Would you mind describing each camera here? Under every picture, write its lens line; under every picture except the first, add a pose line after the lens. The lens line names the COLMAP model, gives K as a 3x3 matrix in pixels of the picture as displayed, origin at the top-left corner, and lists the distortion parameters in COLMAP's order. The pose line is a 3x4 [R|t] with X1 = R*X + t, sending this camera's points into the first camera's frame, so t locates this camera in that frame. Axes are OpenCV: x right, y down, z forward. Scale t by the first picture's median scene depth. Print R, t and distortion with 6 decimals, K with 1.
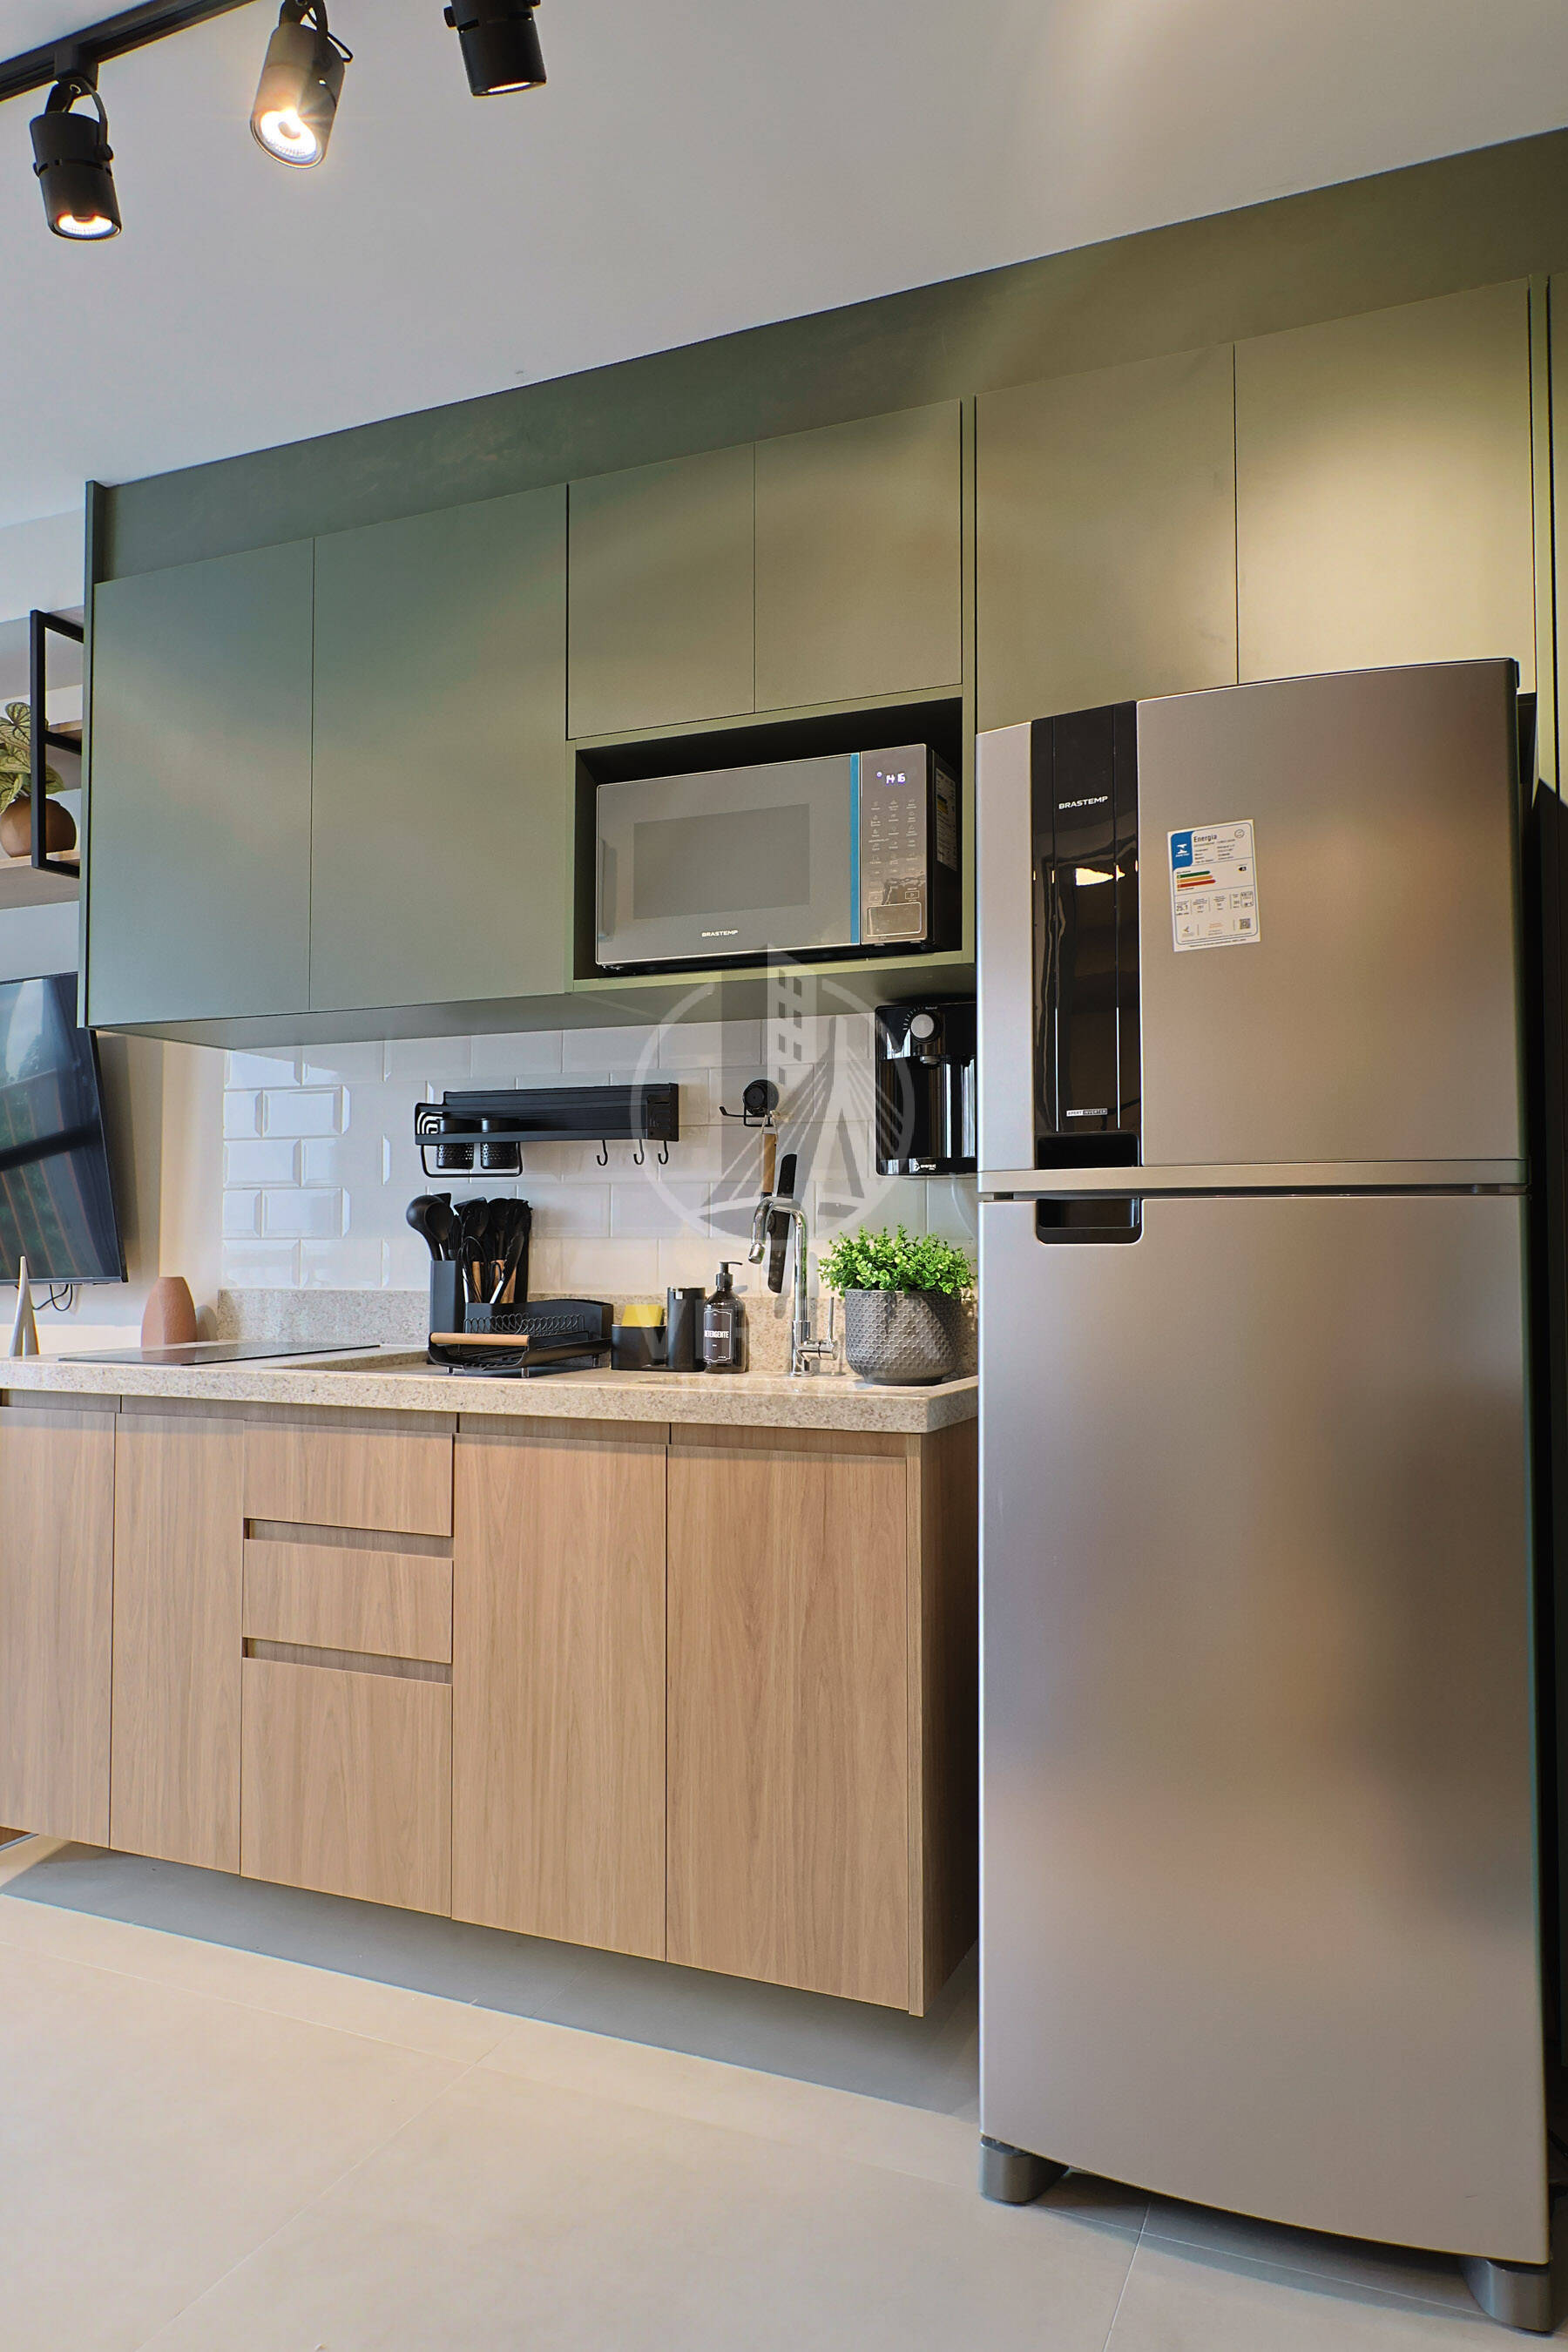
lens RADIAL K [[1561.4, 0, 785.6], [0, 1561.4, 1184.9], [0, 0, 1]] dist [-0.002021, -0.002152]
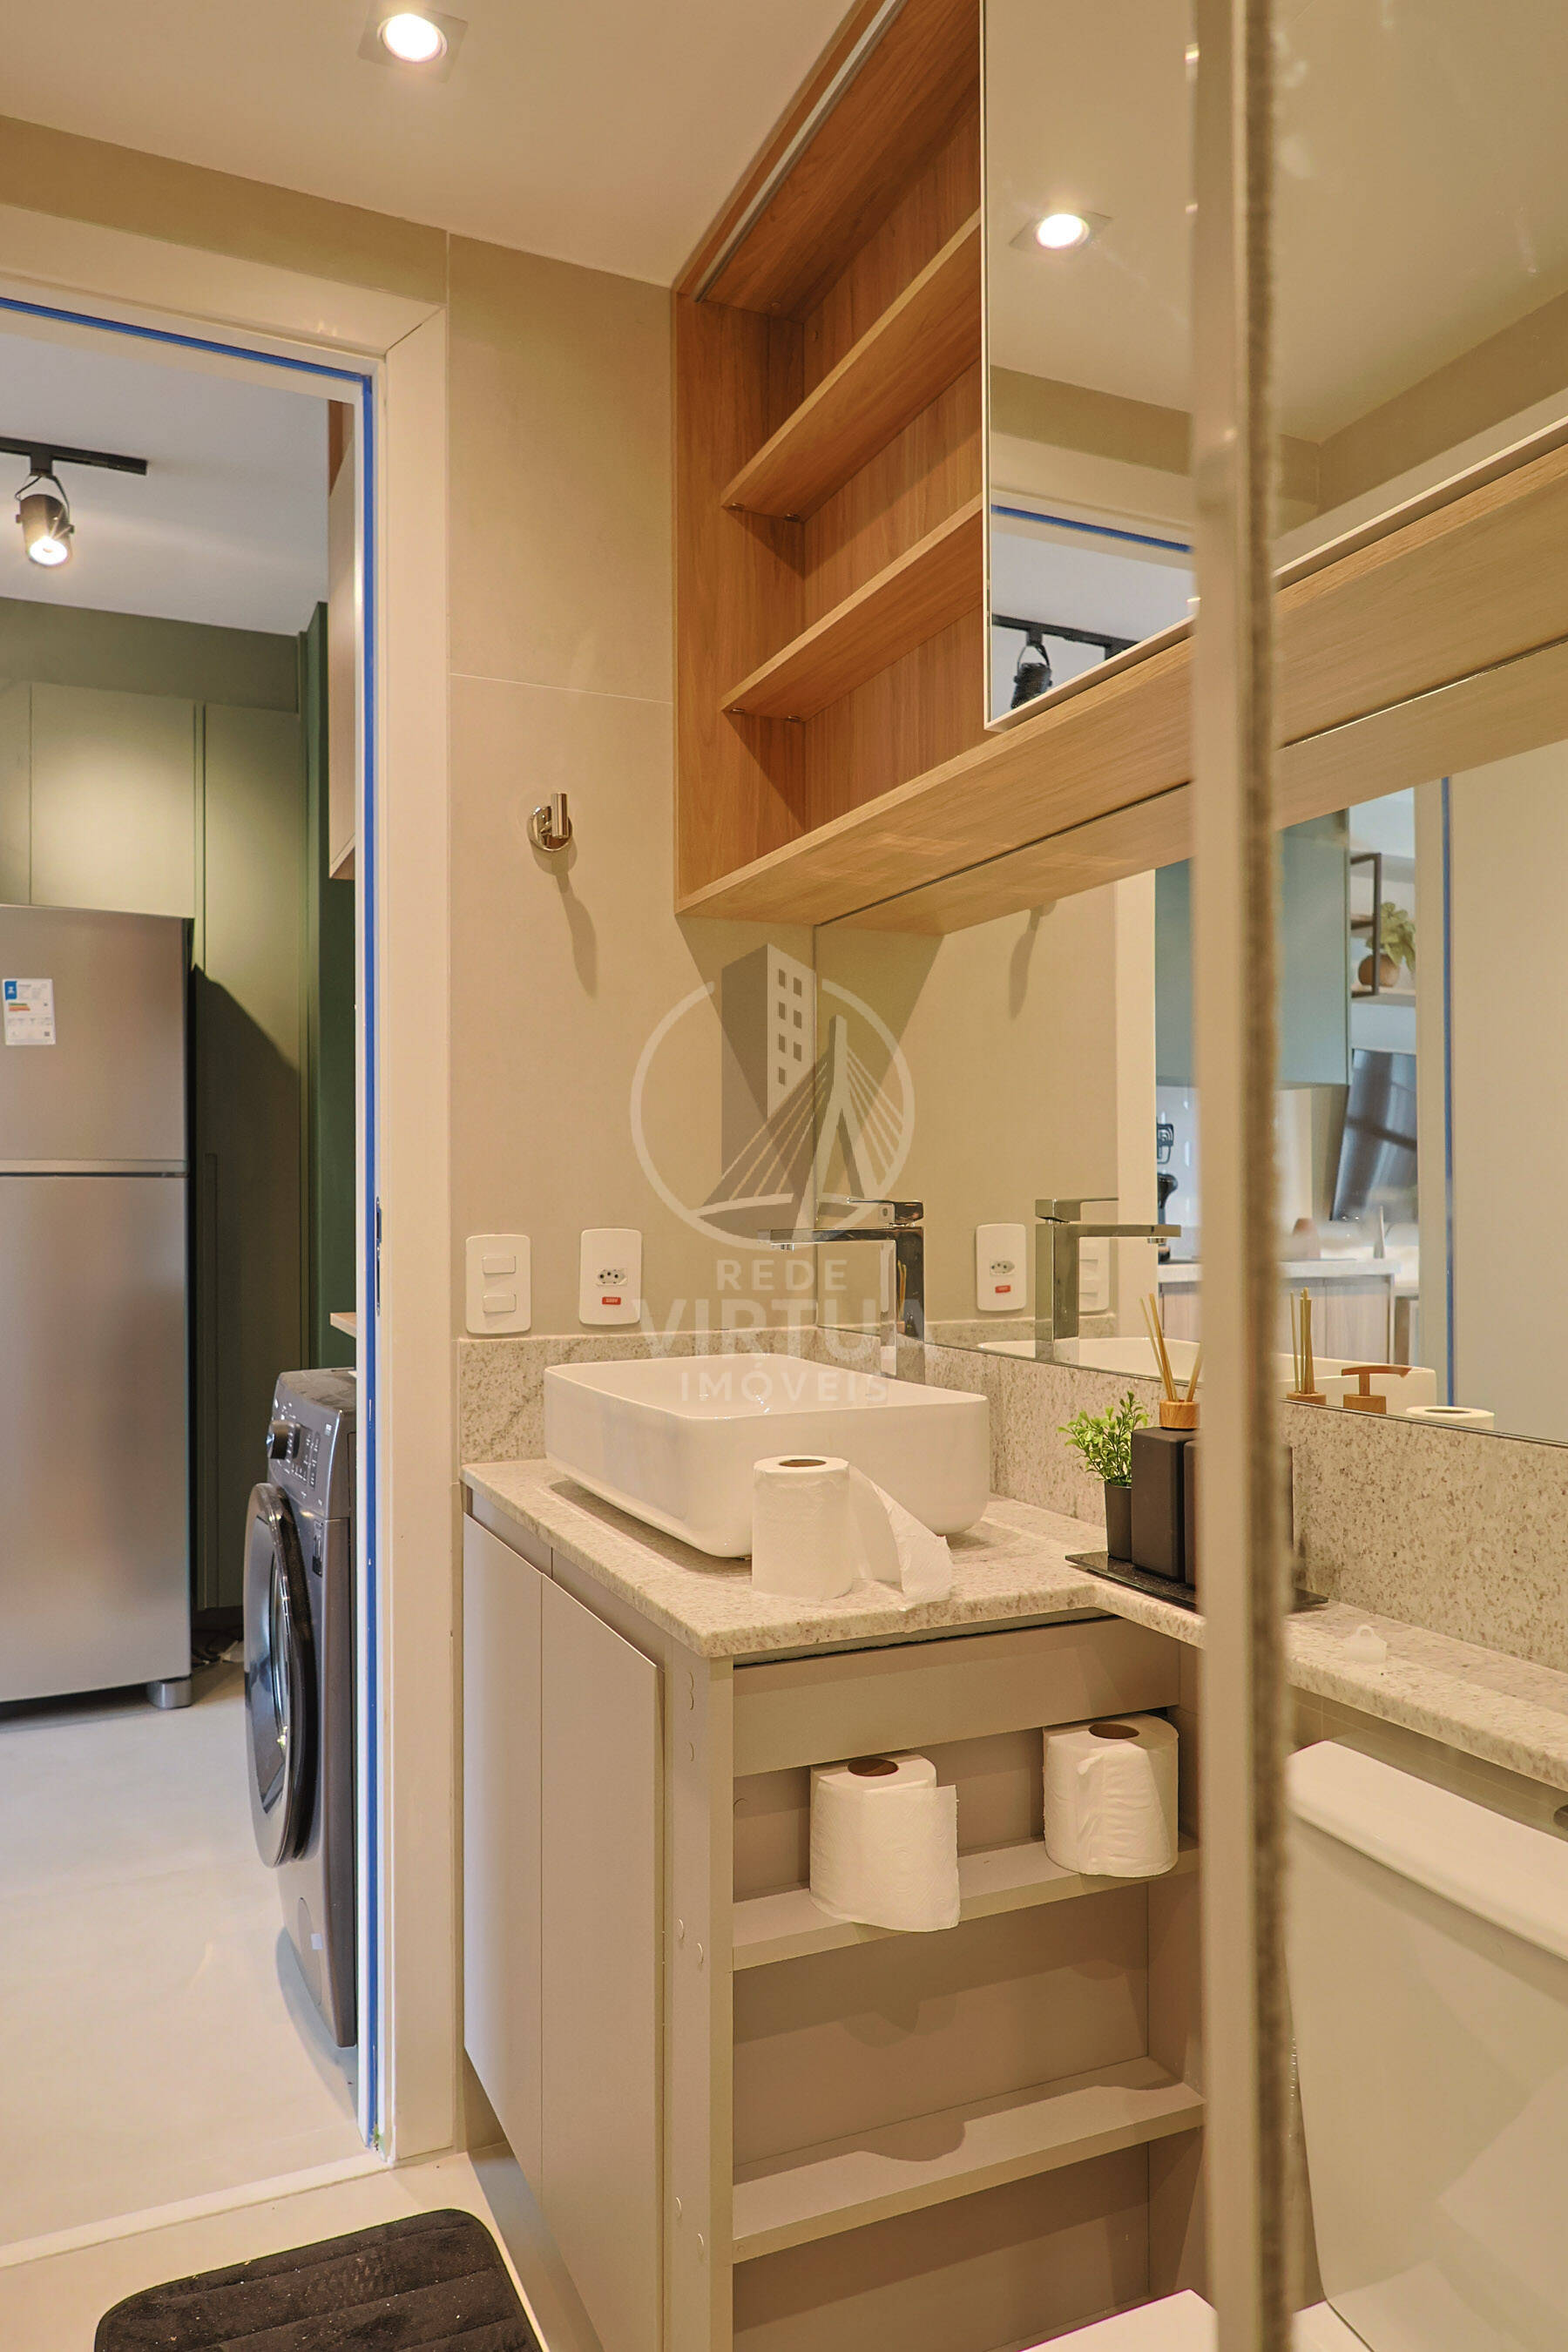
lens RADIAL K [[1561.4, 0, 785.6], [0, 1561.4, 1184.9], [0, 0, 1]] dist [-0.002021, -0.002152]
pose [[0.690349, 0.008526, 0.723427, -0.458300], [-0.015696, 0.999872, 0.003195, -0.003161], [-0.723307, -0.013560, 0.690394, -0.967596]]
